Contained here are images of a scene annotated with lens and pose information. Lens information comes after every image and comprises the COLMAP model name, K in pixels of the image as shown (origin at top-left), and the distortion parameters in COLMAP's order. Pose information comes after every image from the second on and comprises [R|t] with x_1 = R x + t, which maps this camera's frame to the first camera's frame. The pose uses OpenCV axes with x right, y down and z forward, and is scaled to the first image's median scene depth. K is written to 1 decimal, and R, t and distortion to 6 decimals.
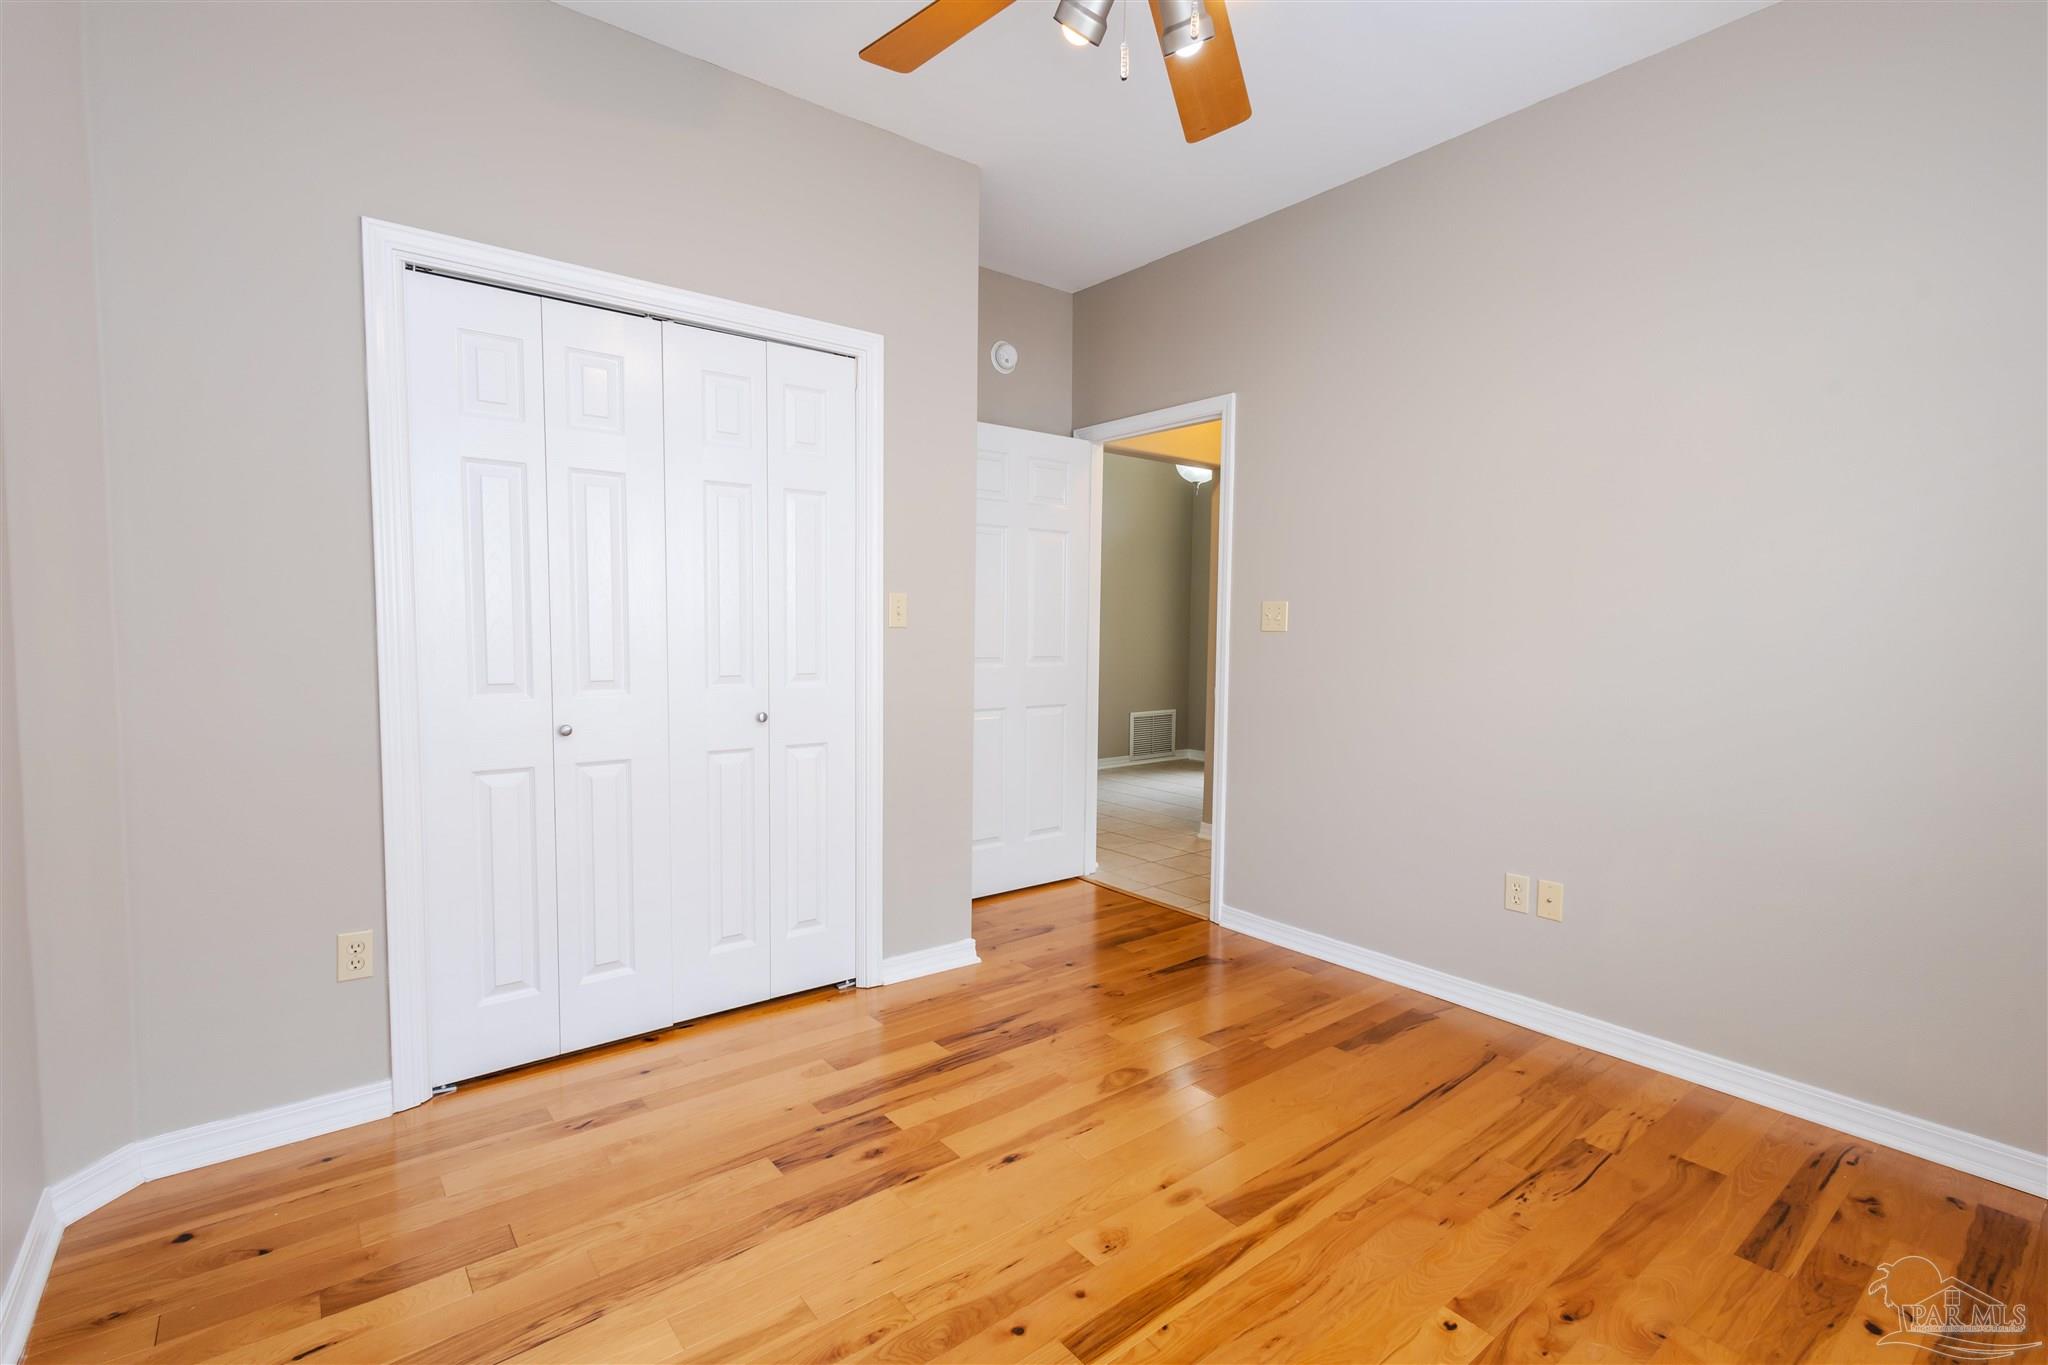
lens RADIAL K [[937.8, 0, 1024.8], [0, 937.8, 686.5], [0, 0, 1]] dist [0.011612, -0.005052]
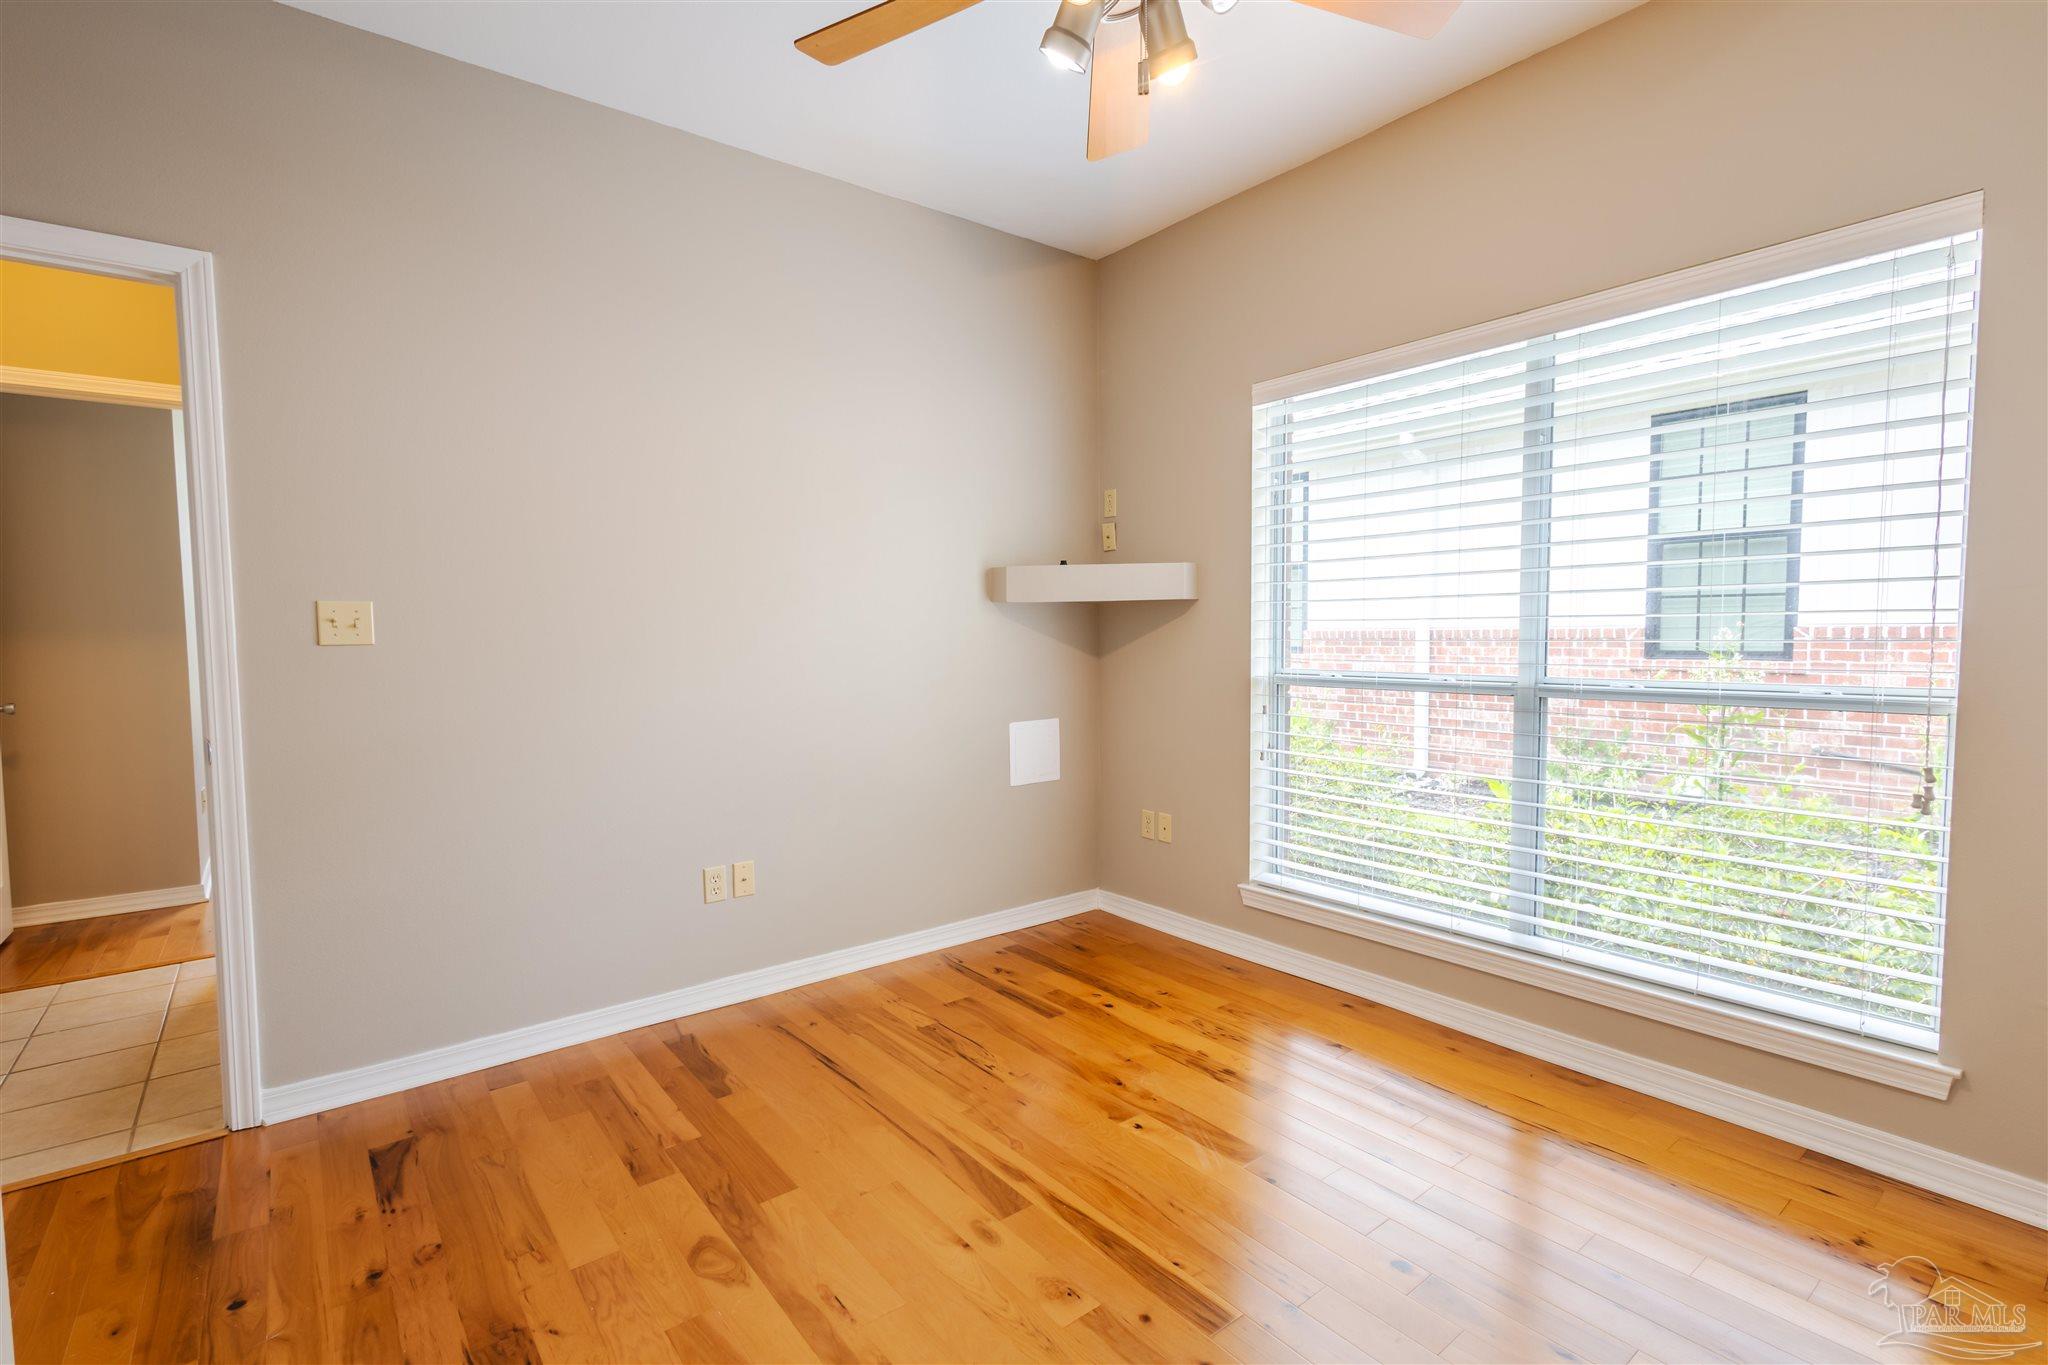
lens RADIAL K [[937.8, 0, 1024.8], [0, 937.8, 686.5], [0, 0, 1]] dist [0.011612, -0.005052]
pose [[0.000038, -0.070742, 0.997495, -0.637336], [0.075894, 0.994618, 0.070535, -0.060922], [-0.997116, 0.075701, 0.005406, 0.786401]]
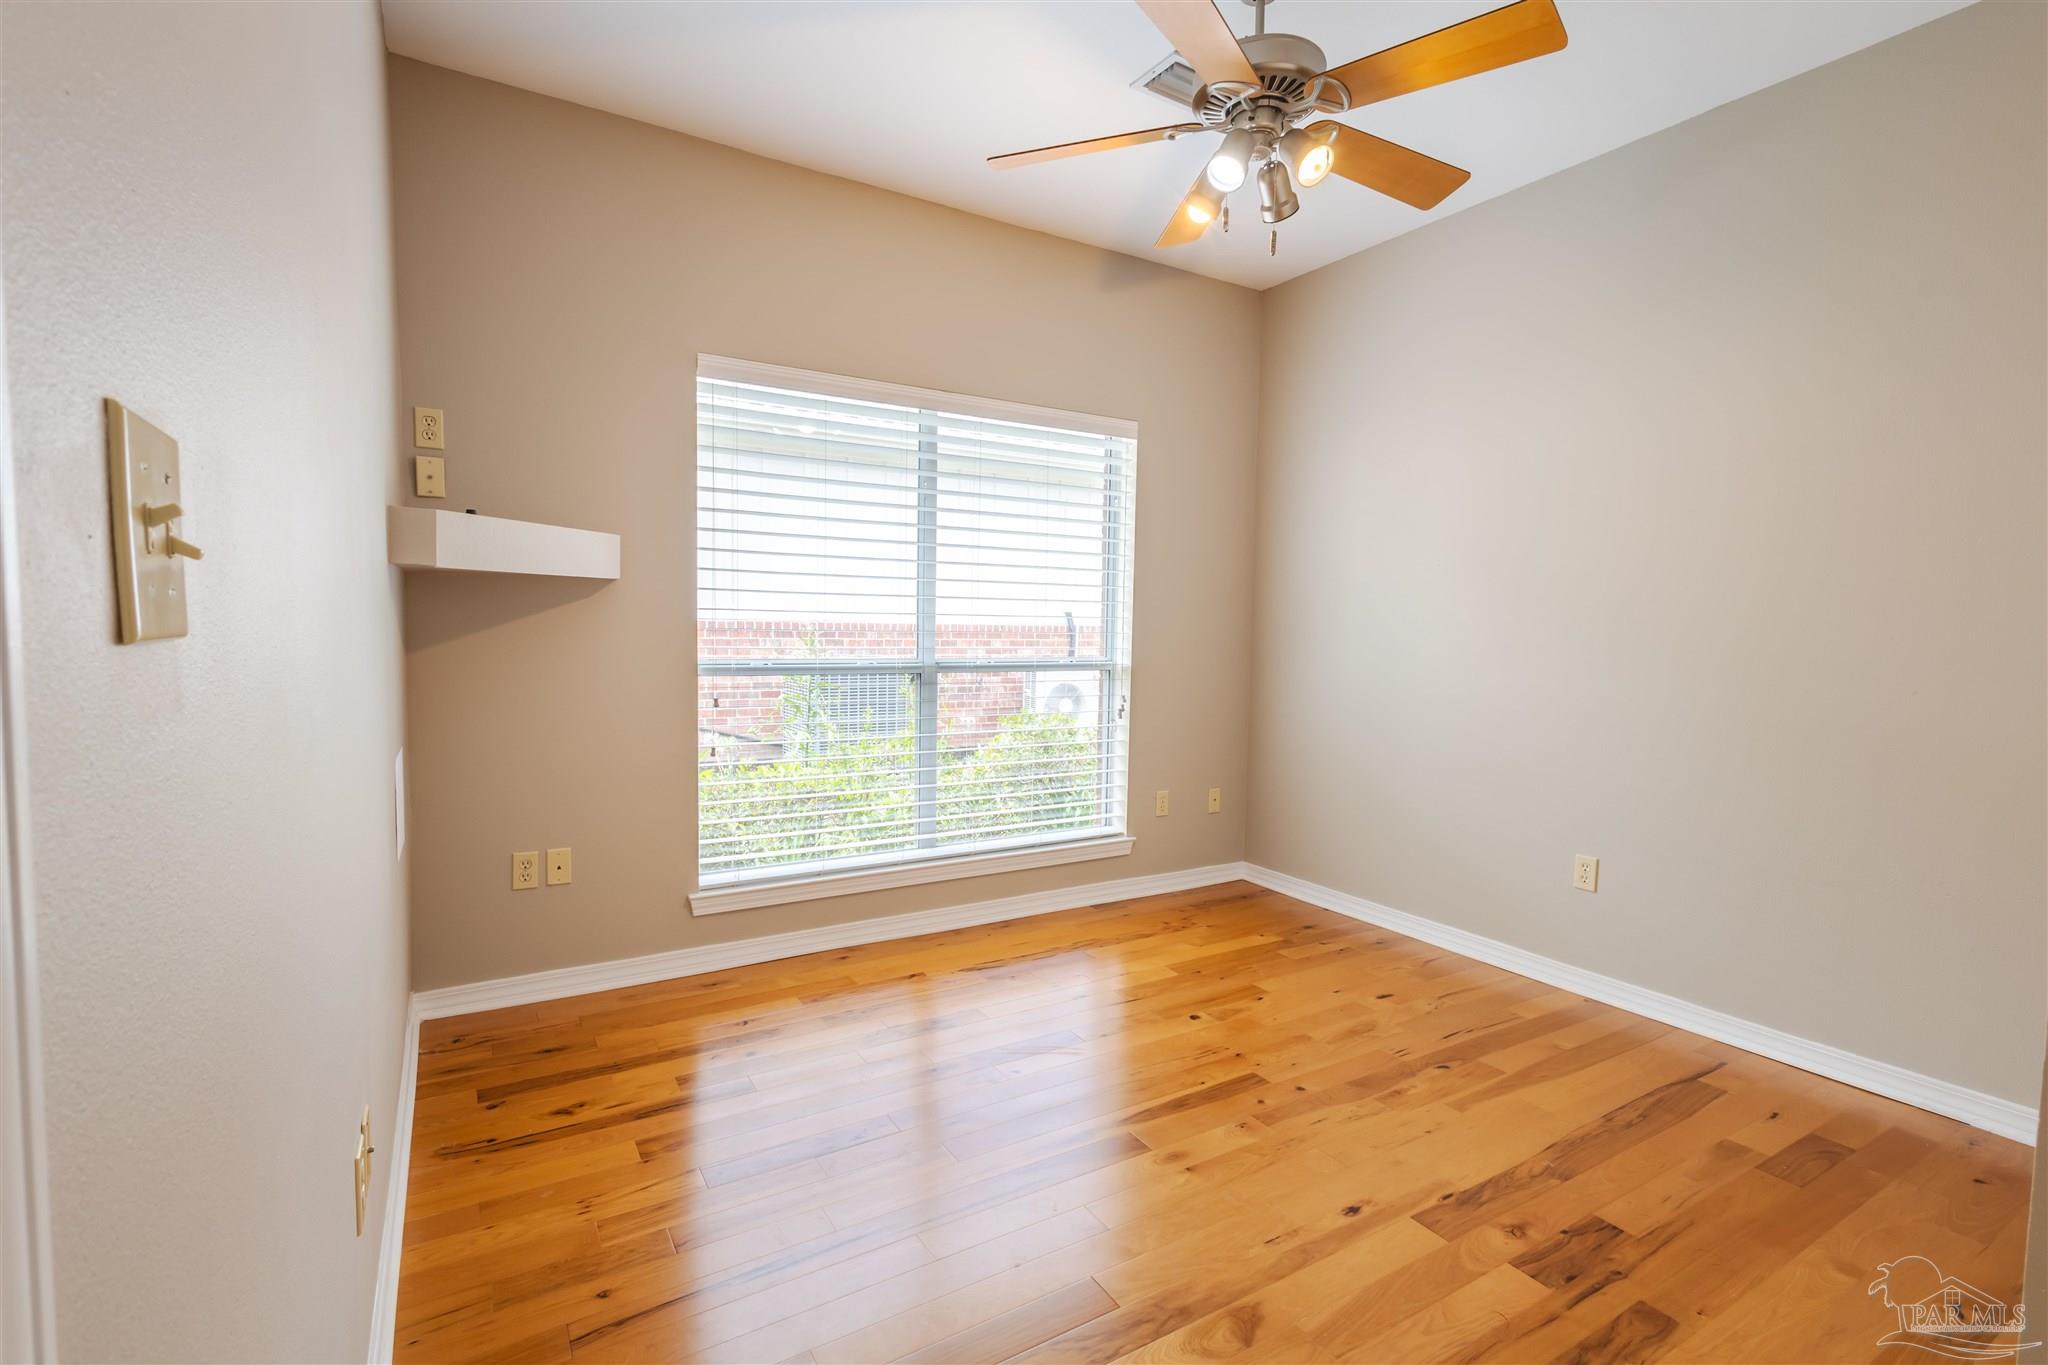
lens RADIAL K [[937.8, 0, 1024.8], [0, 937.8, 686.5], [0, 0, 1]] dist [0.011612, -0.005052]
pose [[-0.992646, -0.033044, 0.116453, 0.193563], [-0.017669, 0.991269, 0.130664, -0.106085], [-0.119754, 0.127646, -0.984564, 1.722256]]
